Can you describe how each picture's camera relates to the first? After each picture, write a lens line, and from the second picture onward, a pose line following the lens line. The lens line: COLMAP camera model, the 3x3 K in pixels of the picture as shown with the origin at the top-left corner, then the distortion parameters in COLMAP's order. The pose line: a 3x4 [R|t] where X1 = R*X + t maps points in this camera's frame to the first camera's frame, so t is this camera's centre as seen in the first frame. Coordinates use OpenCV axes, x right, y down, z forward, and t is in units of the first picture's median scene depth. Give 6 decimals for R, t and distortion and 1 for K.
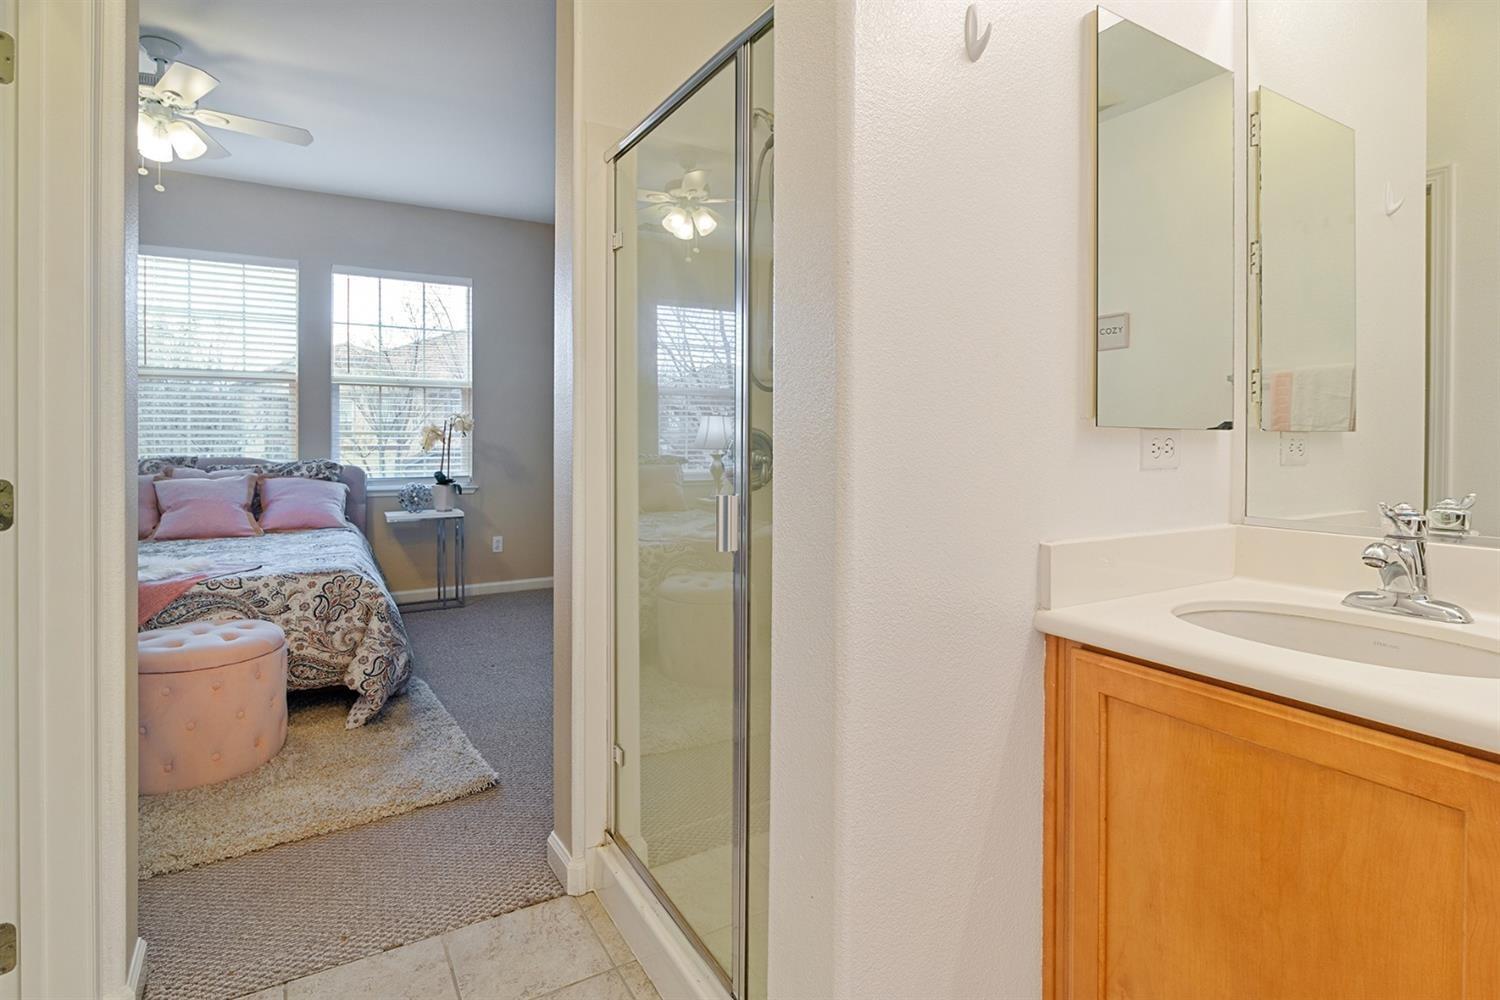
lens RADIAL K [[764.7, 0, 751.3], [0, 764.7, 419.5], [0, 0, 1]] dist [-0.003100, -0.001740]
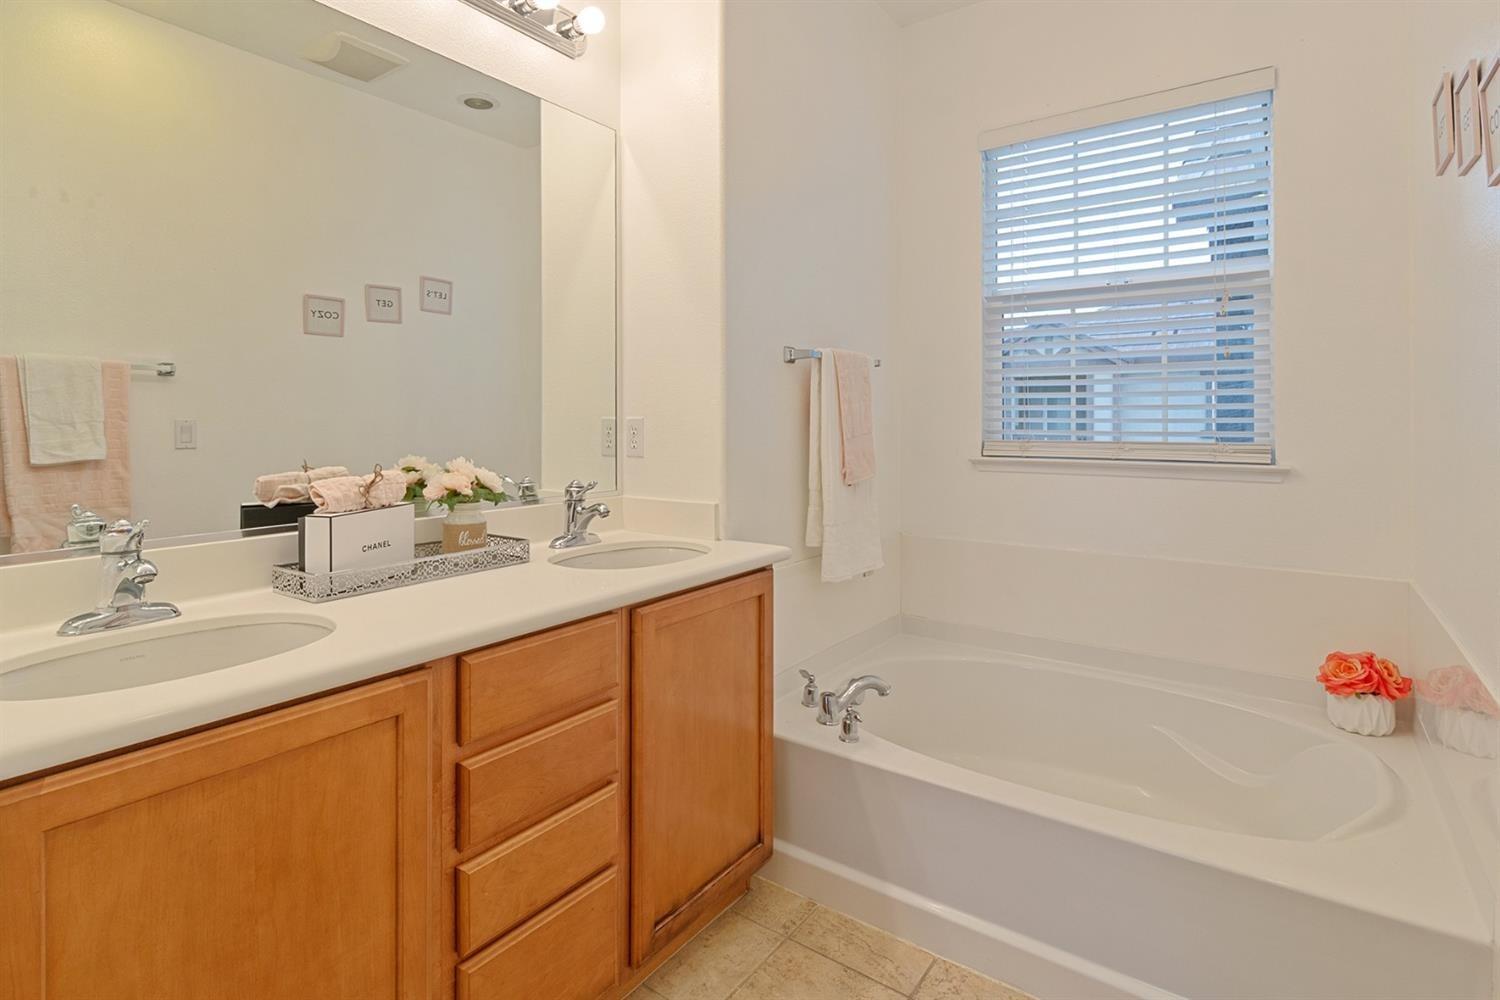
lens RADIAL K [[764.7, 0, 751.3], [0, 764.7, 419.5], [0, 0, 1]] dist [-0.003100, -0.001740]
pose [[-0.408416, -0.002981, 0.912791, -0.550817], [-0.016645, 0.999853, -0.004182, -0.043670], [-0.912644, -0.016901, -0.408406, 0.822302]]
